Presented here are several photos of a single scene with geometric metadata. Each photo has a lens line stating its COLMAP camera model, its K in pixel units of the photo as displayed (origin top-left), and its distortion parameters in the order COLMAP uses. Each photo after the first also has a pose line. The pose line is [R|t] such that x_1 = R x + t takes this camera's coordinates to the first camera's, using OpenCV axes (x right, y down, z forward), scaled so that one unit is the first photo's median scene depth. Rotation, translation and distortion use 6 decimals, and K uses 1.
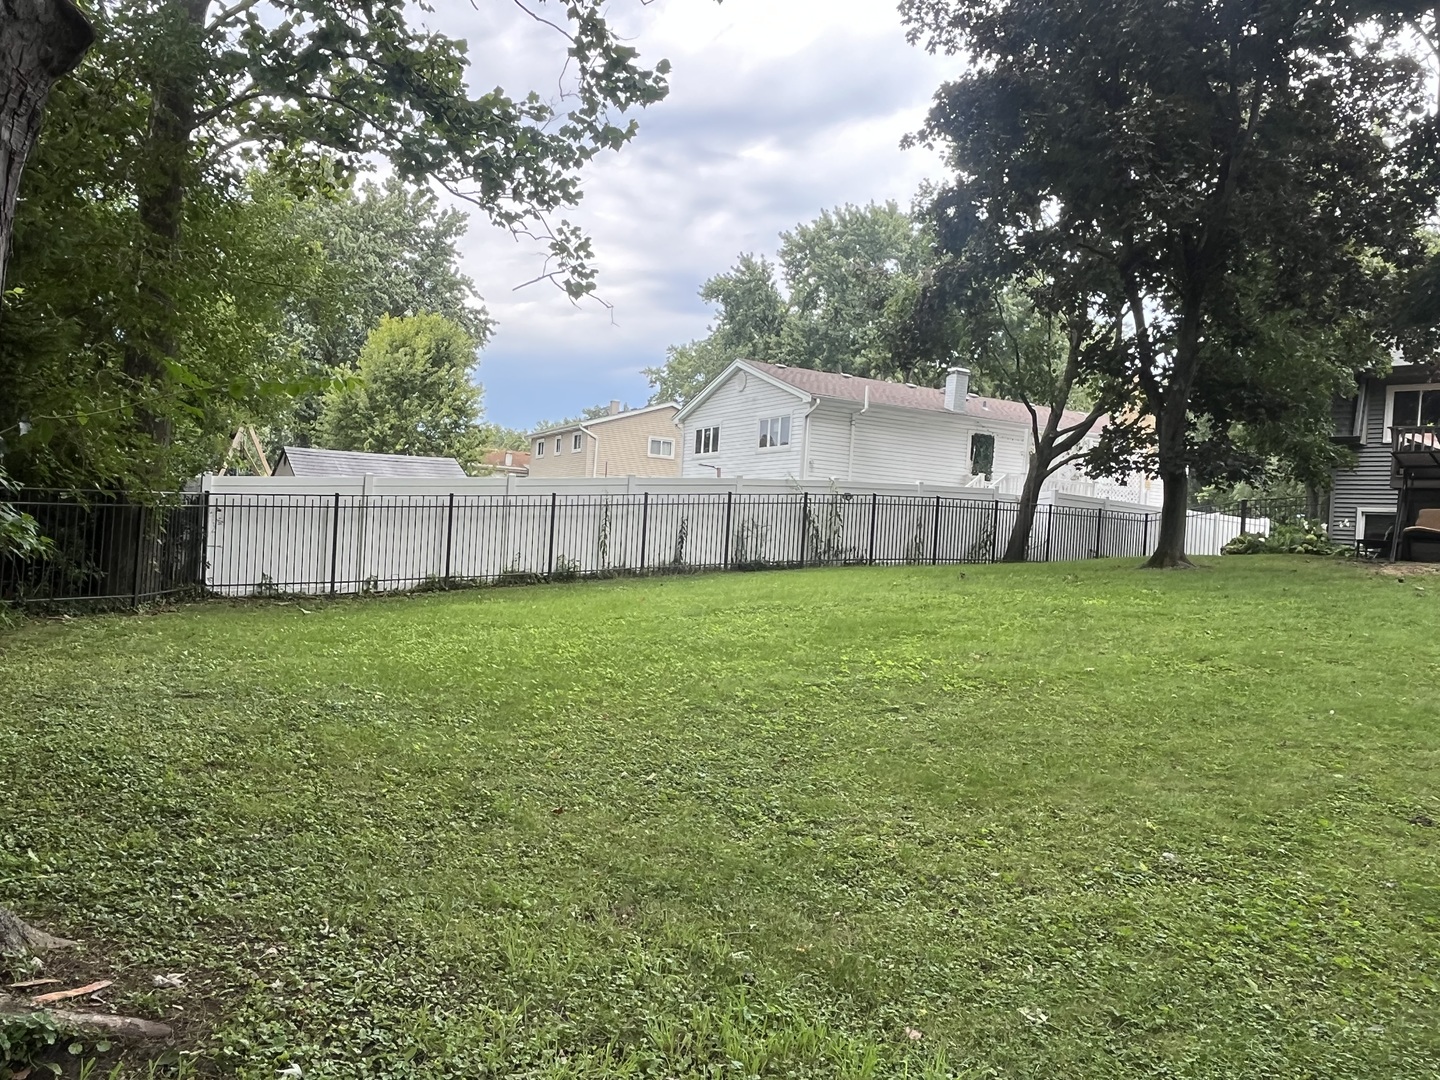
lens RADIAL K [[1086.8, 0, 697.7], [0, 1086.8, 530.4], [0, 0, 1]] dist [-0.005659, -0.007988]
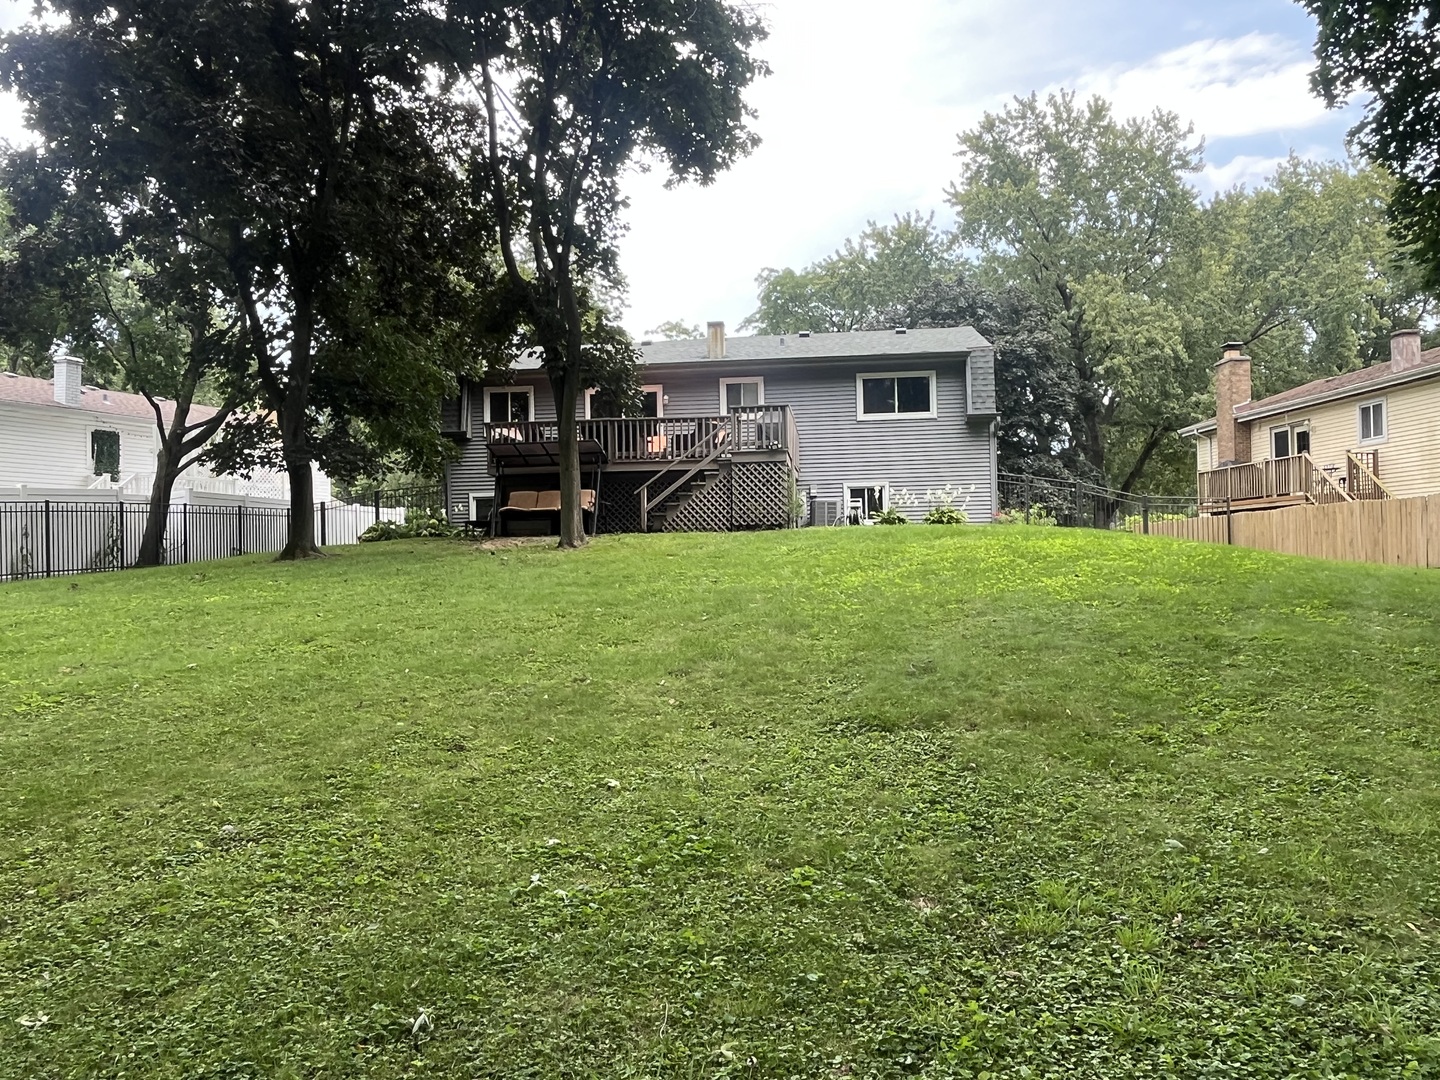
lens RADIAL K [[1086.8, 0, 697.7], [0, 1086.8, 530.4], [0, 0, 1]] dist [-0.005659, -0.007988]
pose [[0.732362, -0.064007, 0.677901, 0.013773], [0.061756, 0.997713, 0.027486, 0.002562], [-0.678110, 0.021735, 0.734639, -0.013652]]
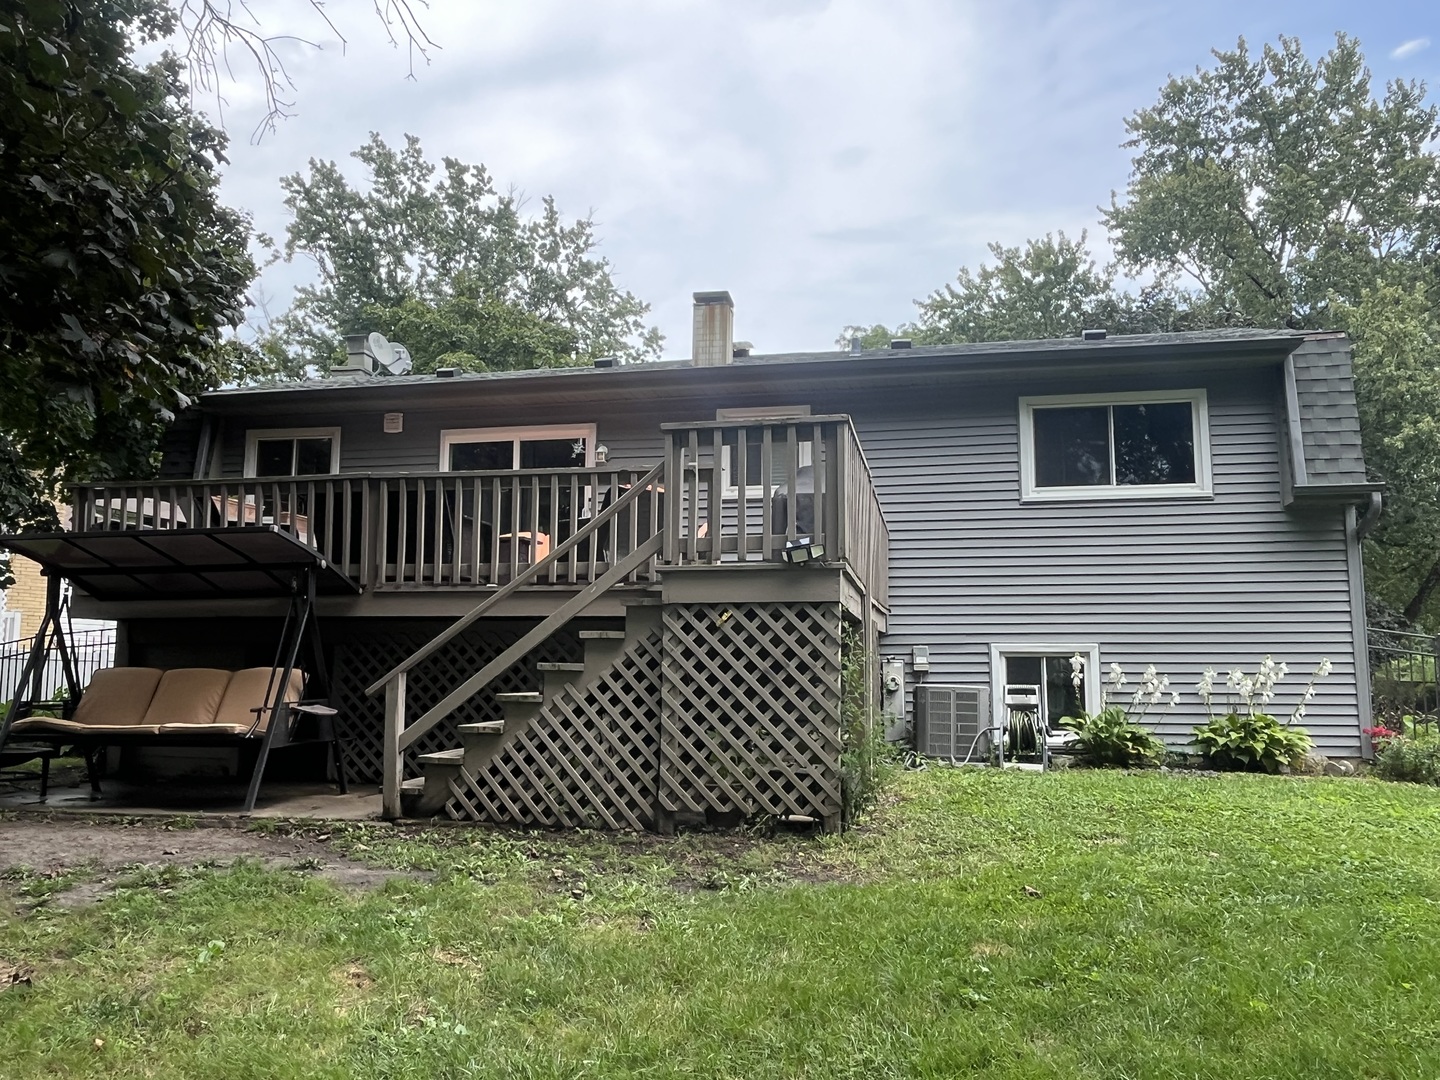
lens RADIAL K [[1086.8, 0, 697.7], [0, 1086.8, 530.4], [0, 0, 1]] dist [-0.005659, -0.007988]
pose [[0.788230, 0.016953, 0.615148, 0.481329], [0.042348, 0.995756, -0.081706, -0.022467], [-0.613922, 0.090453, 0.784167, 0.399214]]
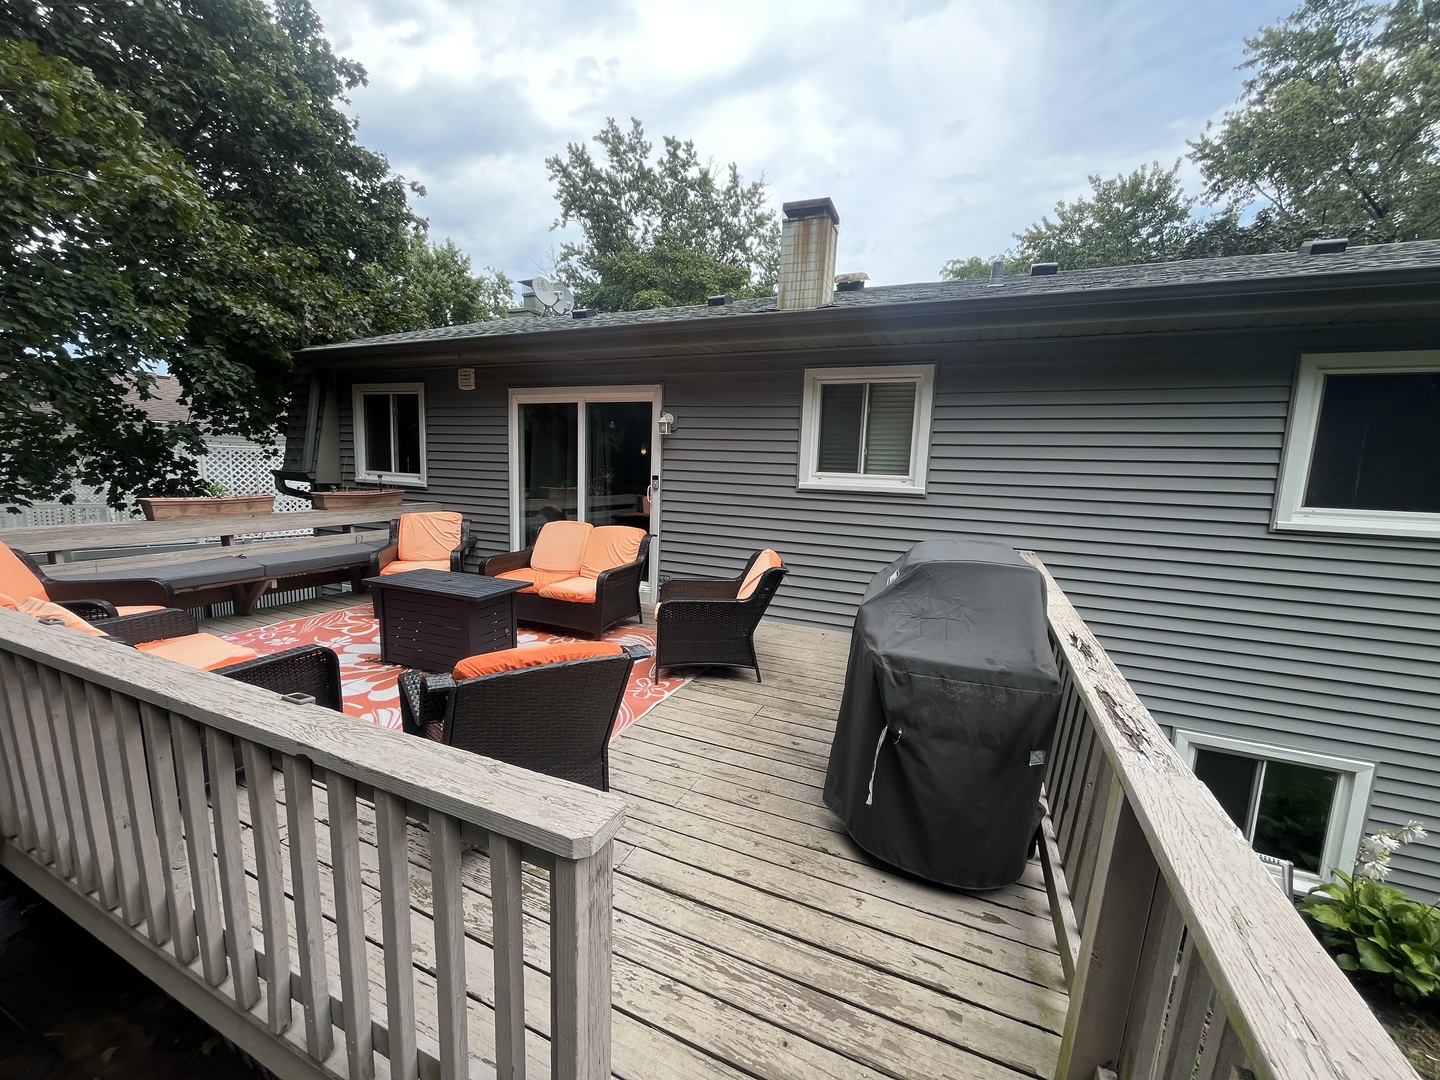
lens RADIAL K [[577.2, 0, 721.6], [0, 577.2, 551.8], [0, 0, 1]] dist [-0.002755, -0.000115]
pose [[0.894340, -0.101127, 0.435810, 0.682447], [0.022755, 0.983140, 0.181436, -0.095988], [-0.446810, -0.152348, 0.881562, 0.615391]]
